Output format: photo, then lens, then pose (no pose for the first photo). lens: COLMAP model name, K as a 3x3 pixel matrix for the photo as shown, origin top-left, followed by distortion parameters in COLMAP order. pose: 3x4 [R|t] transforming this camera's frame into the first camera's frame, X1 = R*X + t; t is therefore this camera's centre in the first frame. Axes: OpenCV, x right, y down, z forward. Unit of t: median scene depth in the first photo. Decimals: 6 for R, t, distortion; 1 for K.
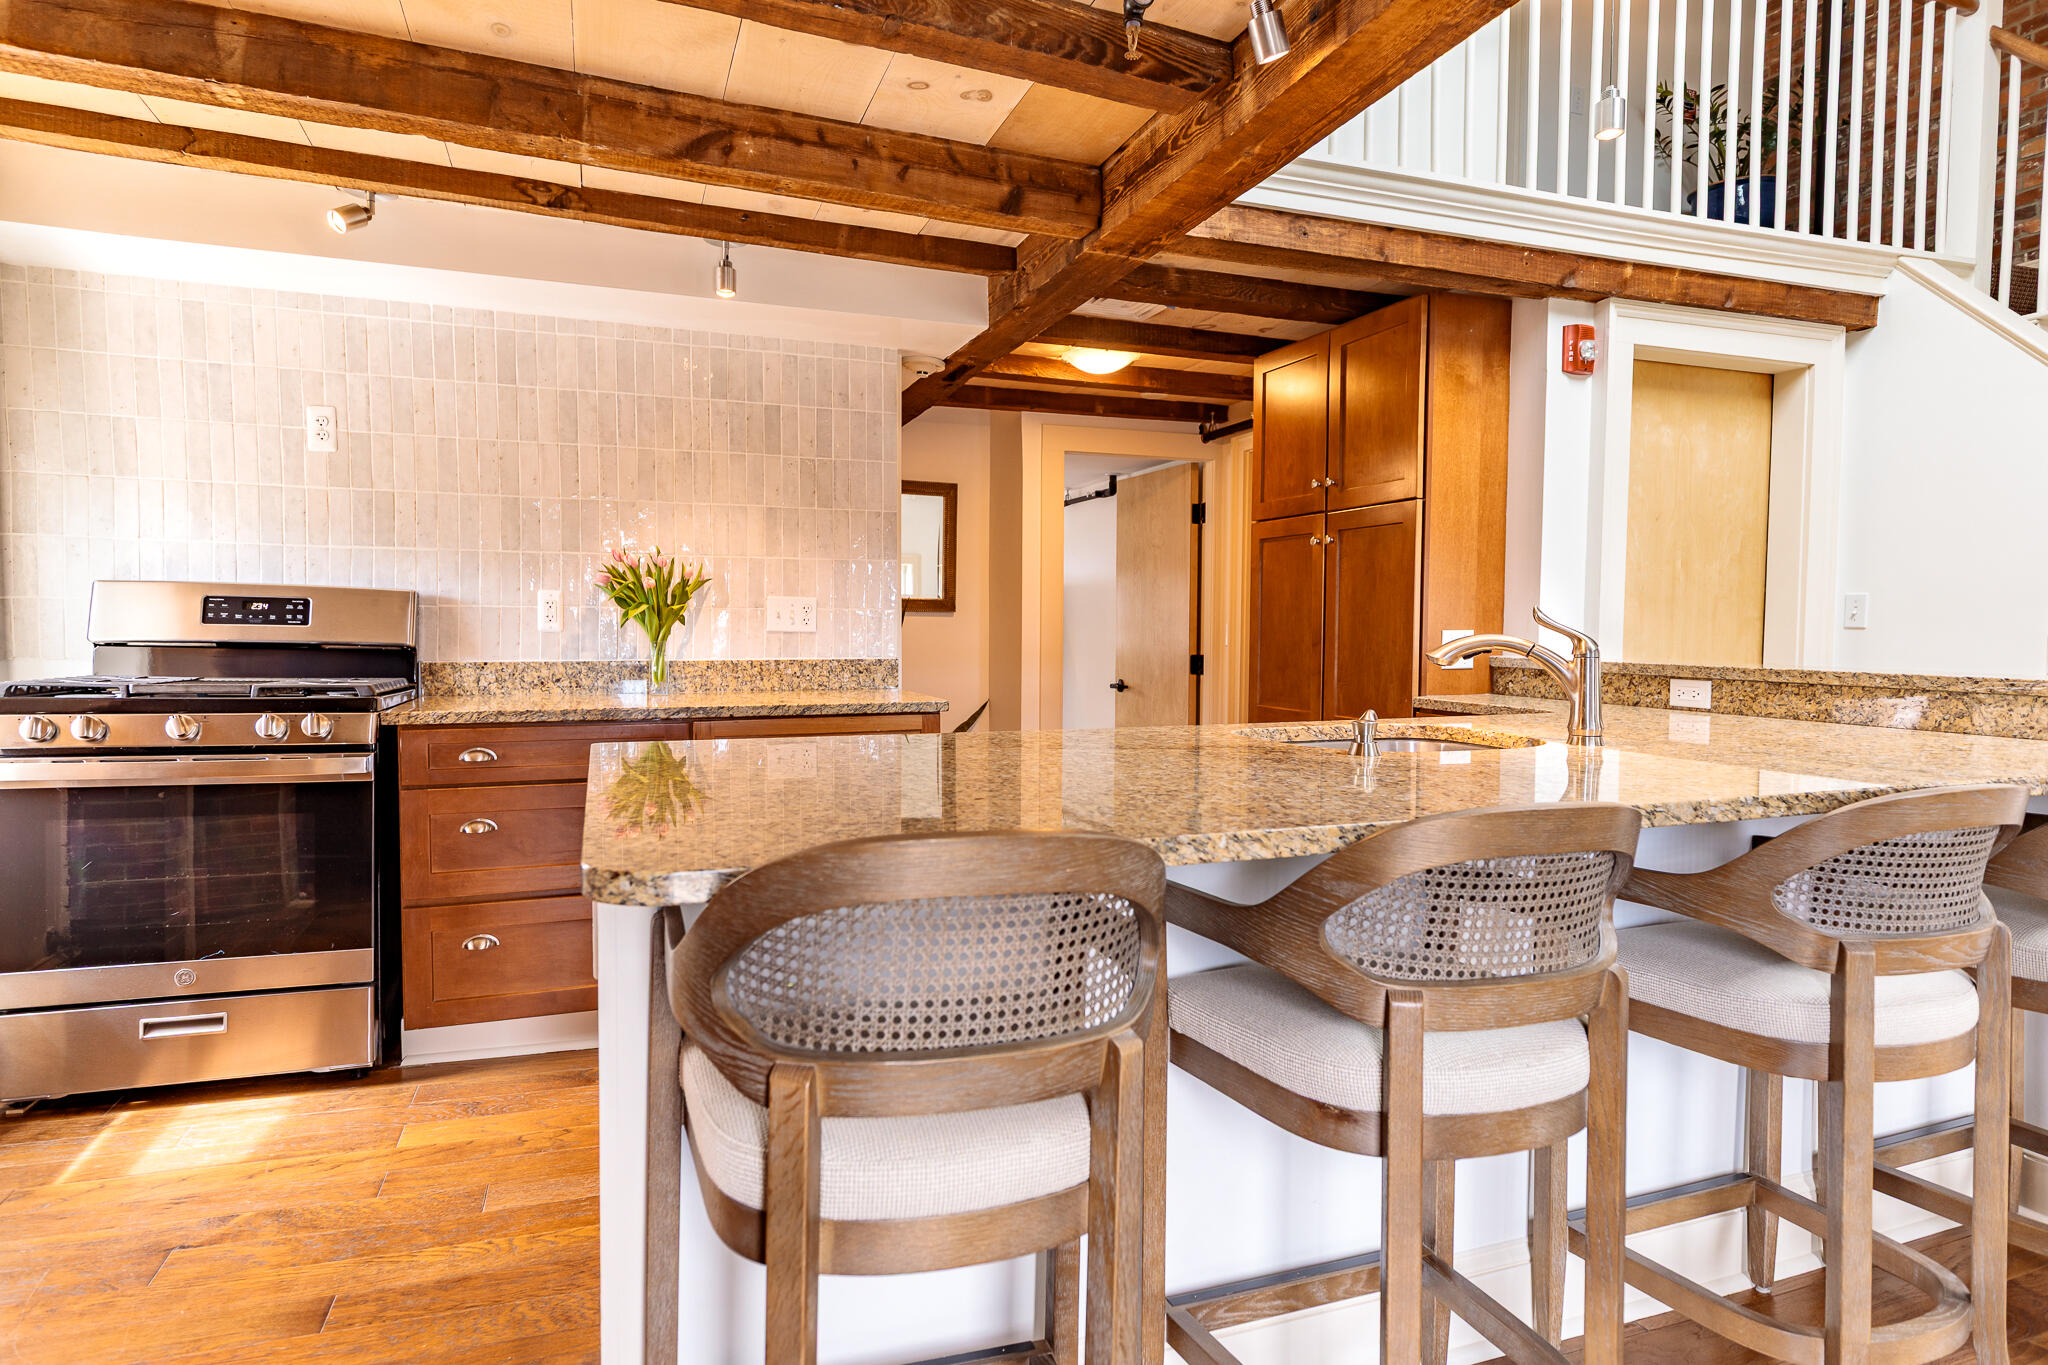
lens RADIAL K [[1136.0, 0, 1020.1], [0, 1136.0, 679.7], [0, 0, 1]] dist [0.001517, -0.001307]
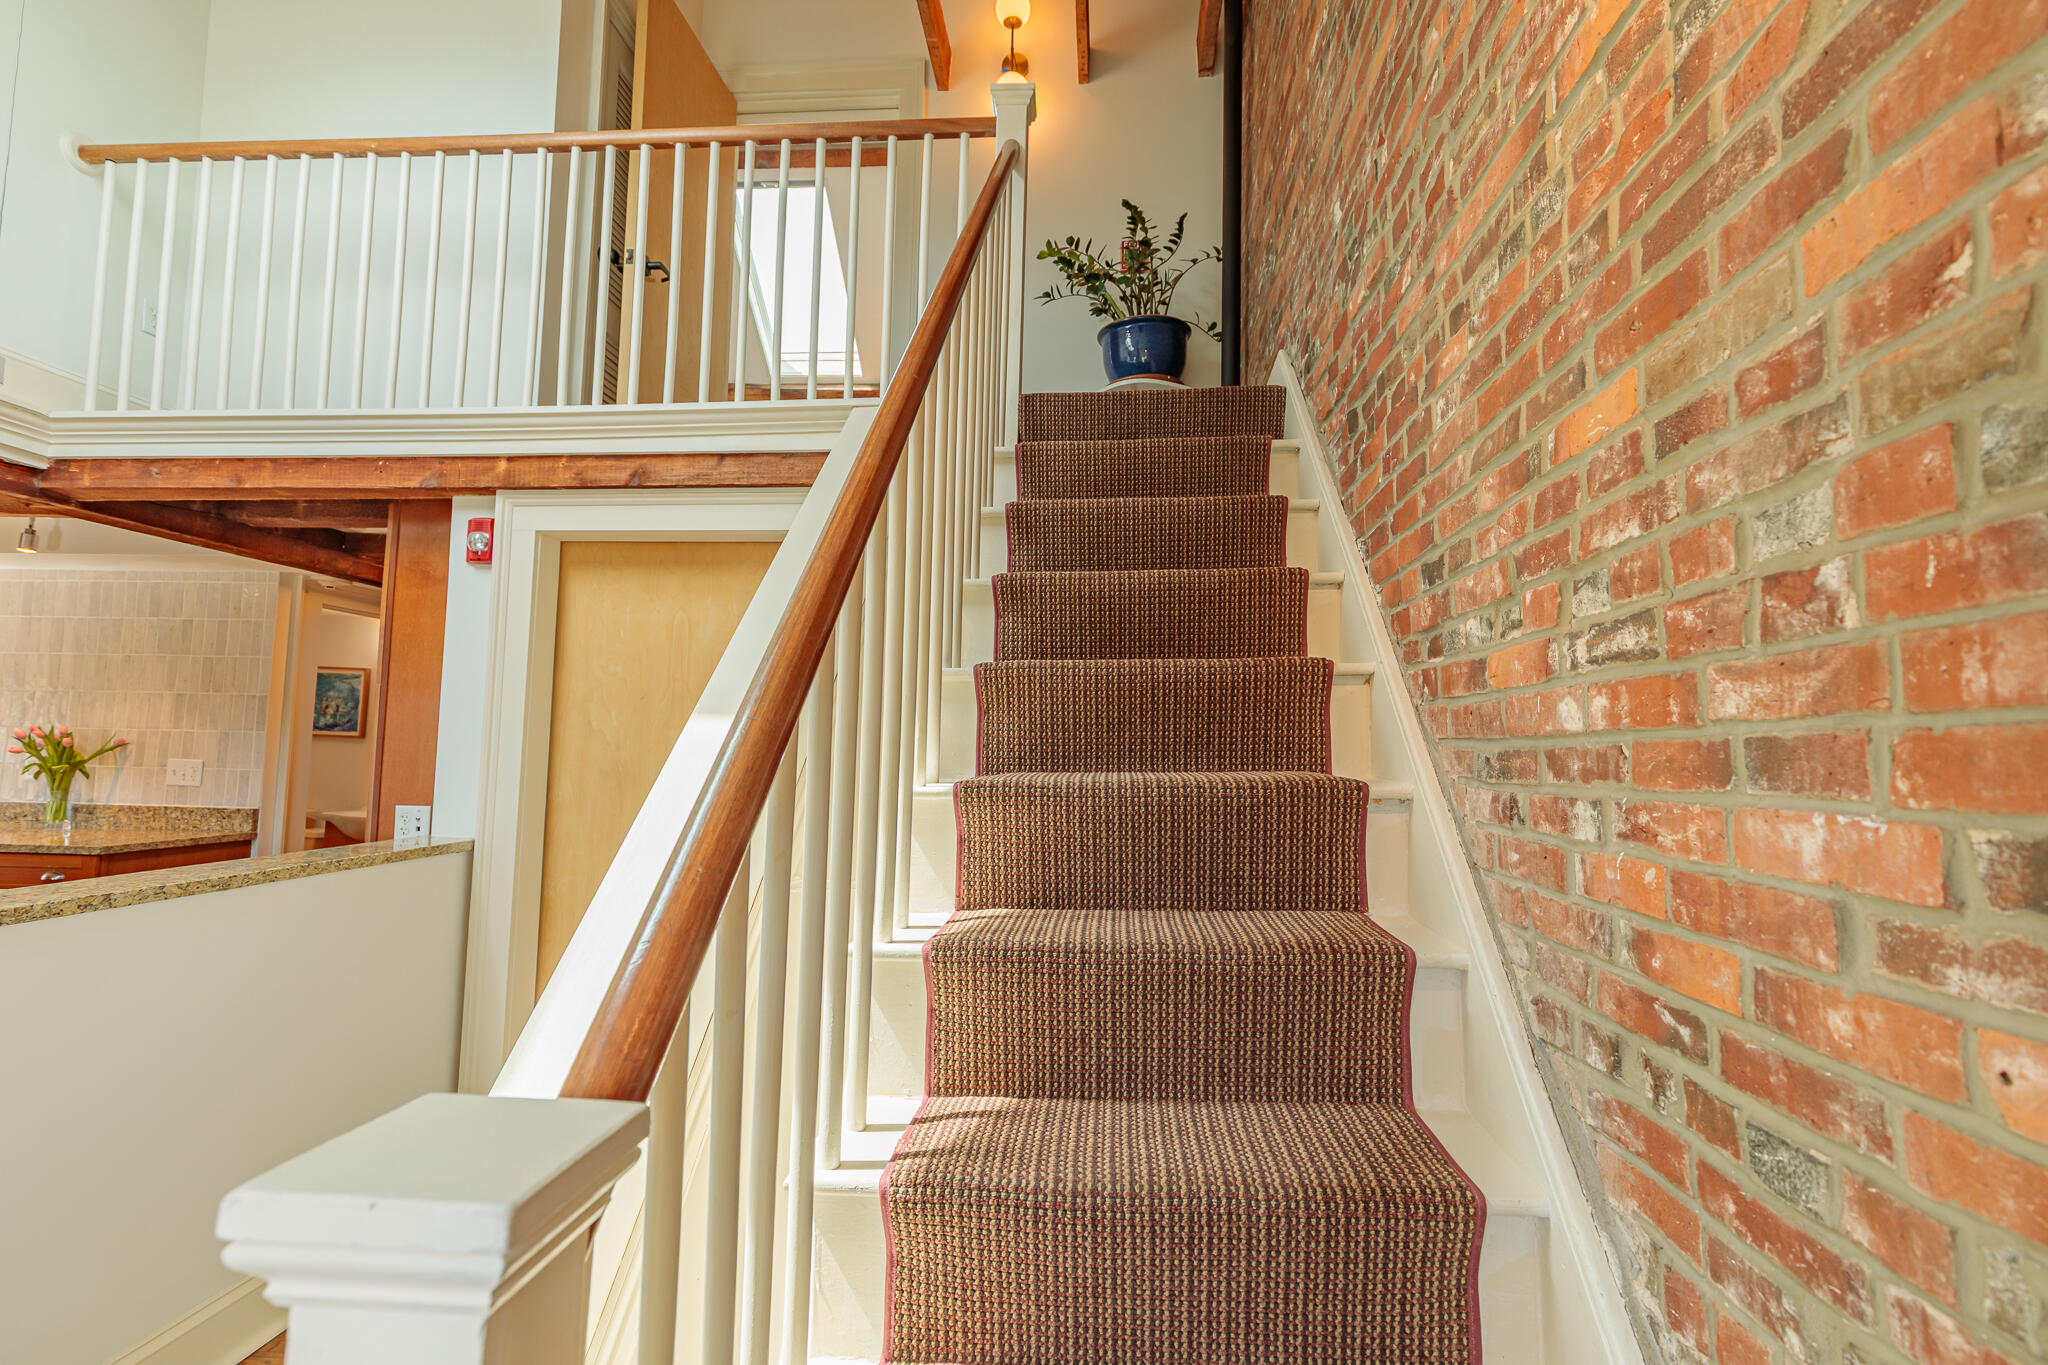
lens RADIAL K [[970.8, 0, 1029.0], [0, 970.8, 675.2], [0, 0, 1]] dist [0.001787, 0.000542]
pose [[0.903886, -0.016444, -0.427458, 1.463038], [-0.040364, 0.991524, -0.123496, -0.085938], [0.425866, 0.128880, 0.895560, 0.474528]]
